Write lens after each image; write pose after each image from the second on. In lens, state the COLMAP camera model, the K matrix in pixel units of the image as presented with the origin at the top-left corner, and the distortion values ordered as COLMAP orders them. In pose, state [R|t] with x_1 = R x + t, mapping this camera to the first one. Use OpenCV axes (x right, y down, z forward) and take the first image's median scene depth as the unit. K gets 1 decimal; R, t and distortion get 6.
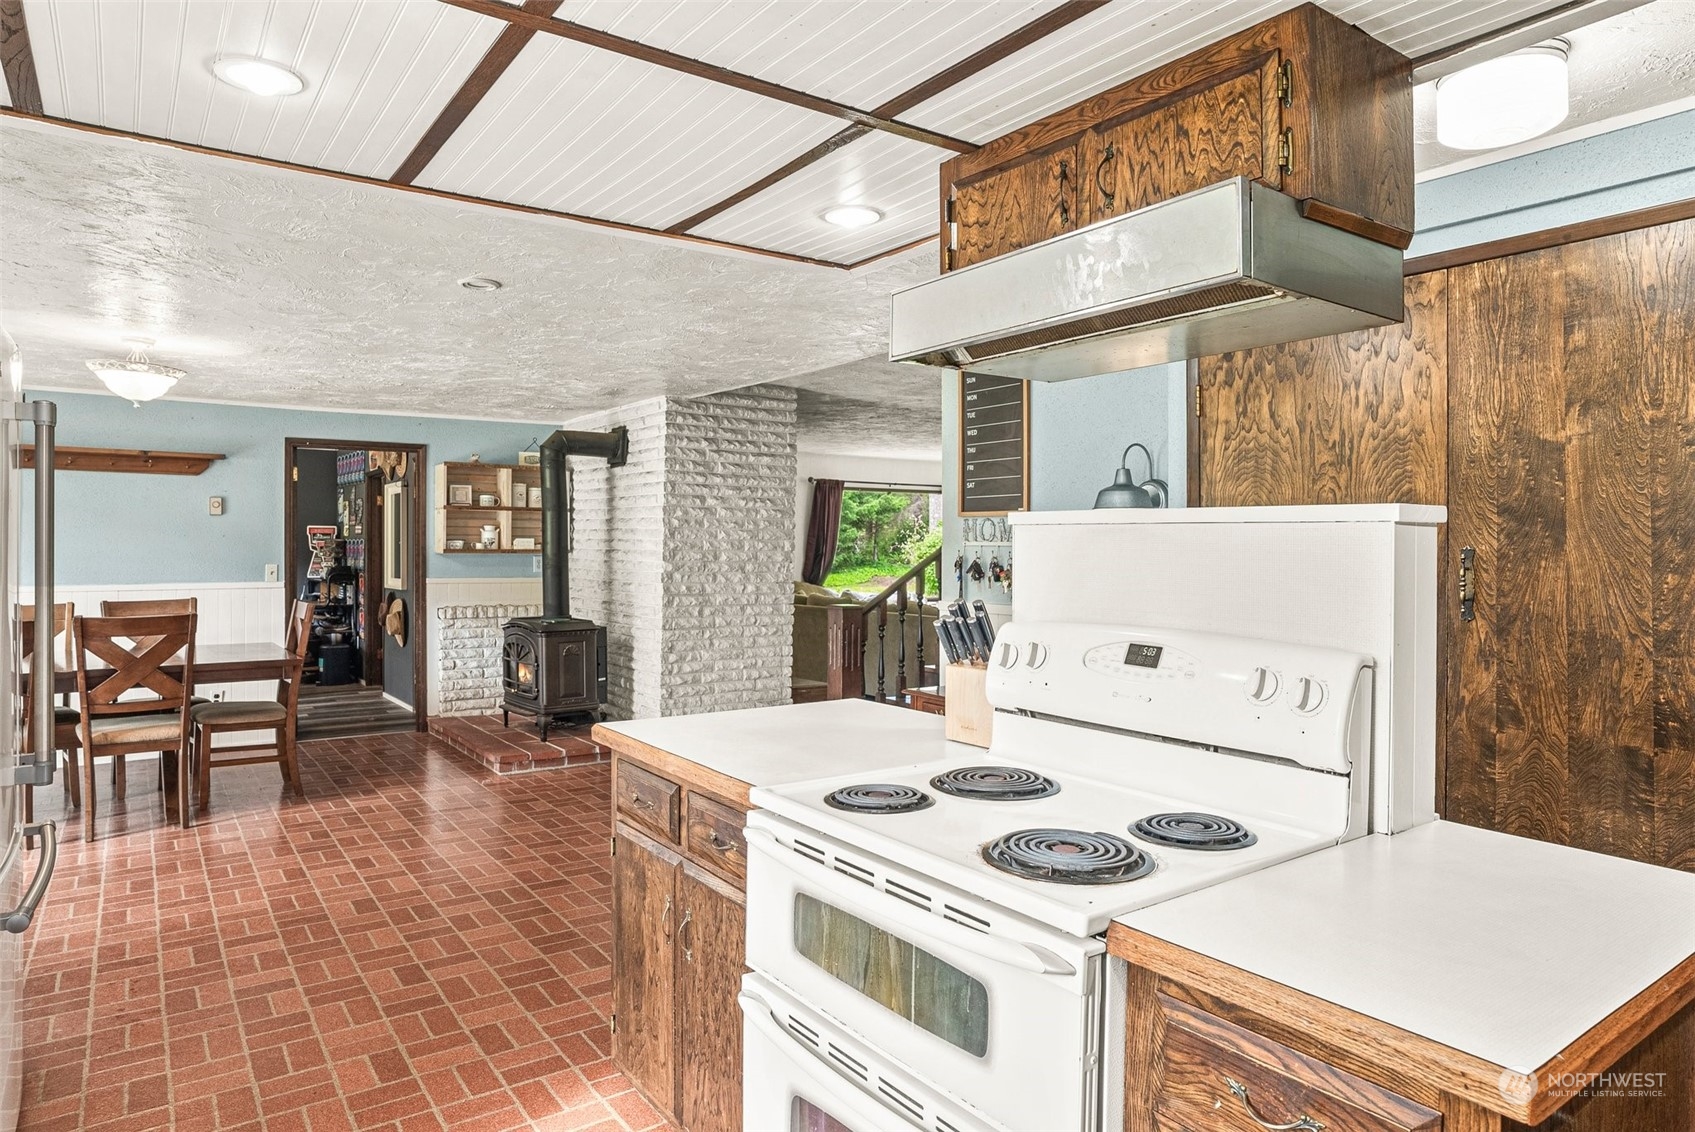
lens RADIAL K [[990.4, 0, 863.3], [0, 990.4, 558.0], [0, 0, 1]] dist [-0.034826, 0.002198]
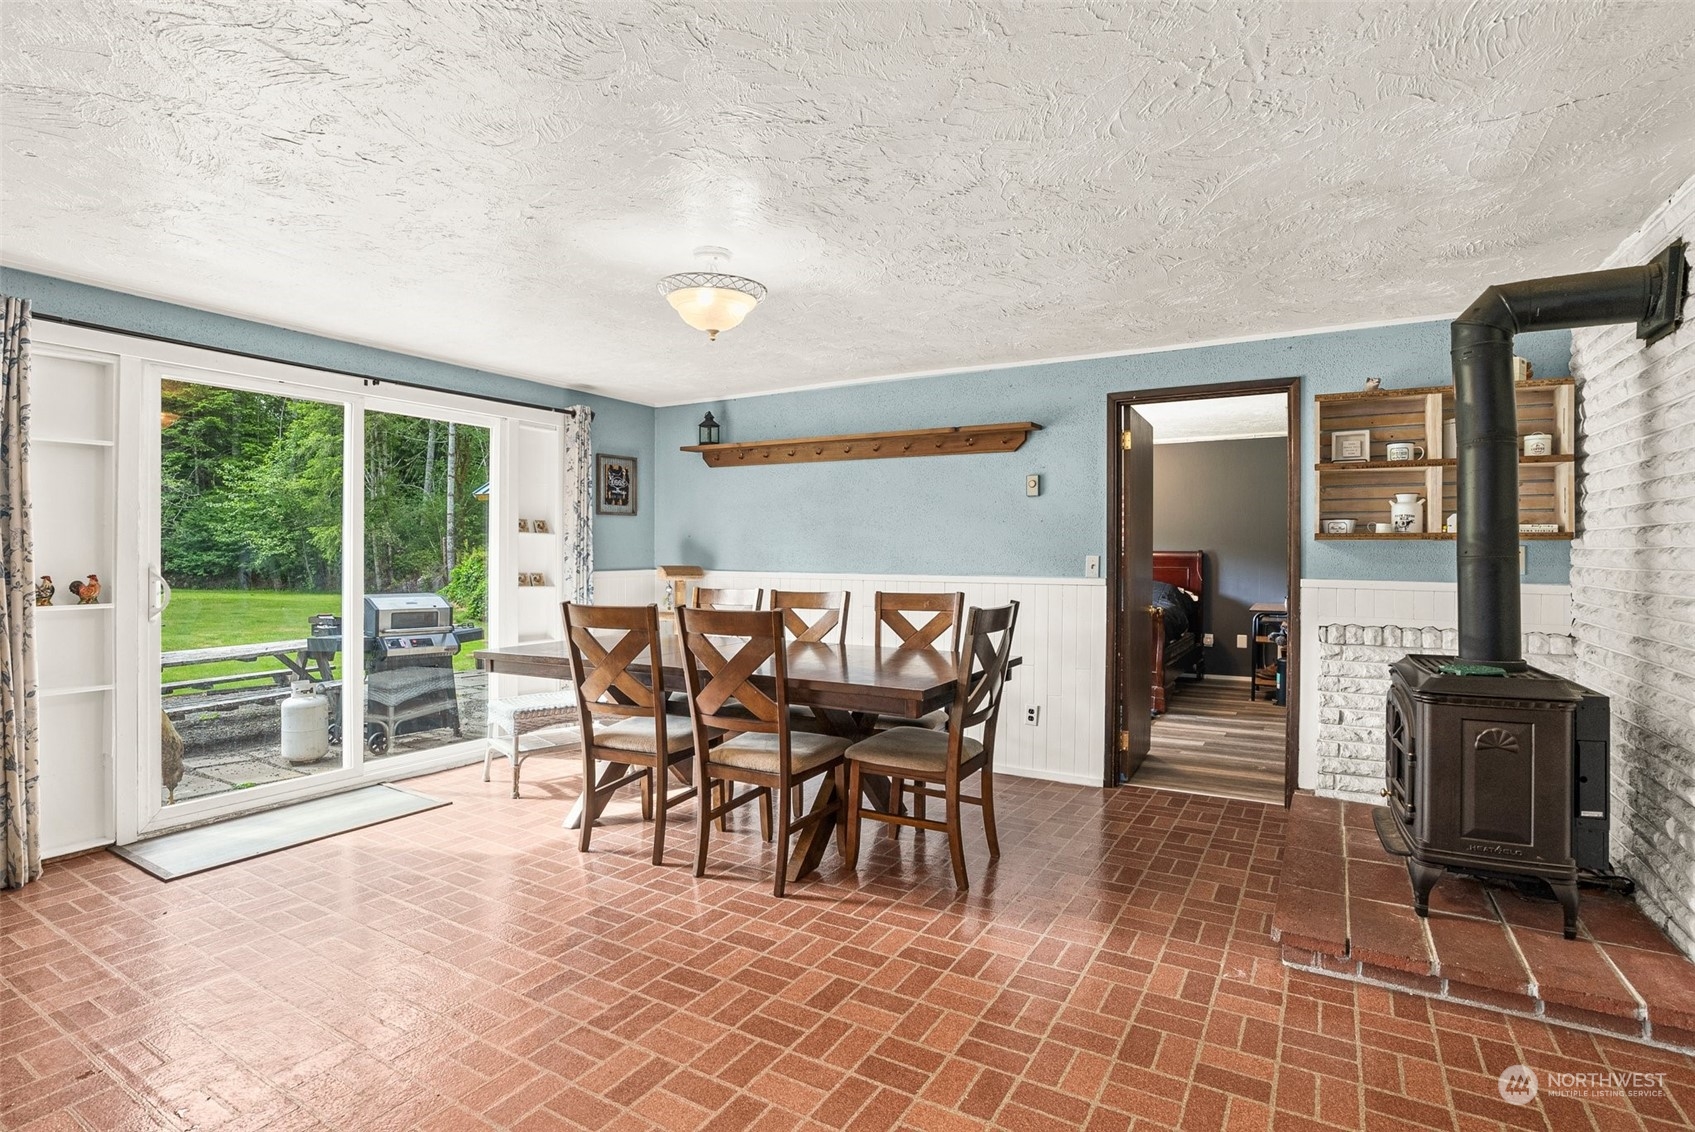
lens RADIAL K [[829.9, 0, 852.9], [0, 829.9, 560.7], [0, 0, 1]] dist [-0.036117, 0.006631]
pose [[0.392442, 0.005712, -0.919759, -0.056498], [-0.011835, 0.999929, 0.001161, 0.011277], [0.919701, 0.010430, 0.392482, 0.511800]]
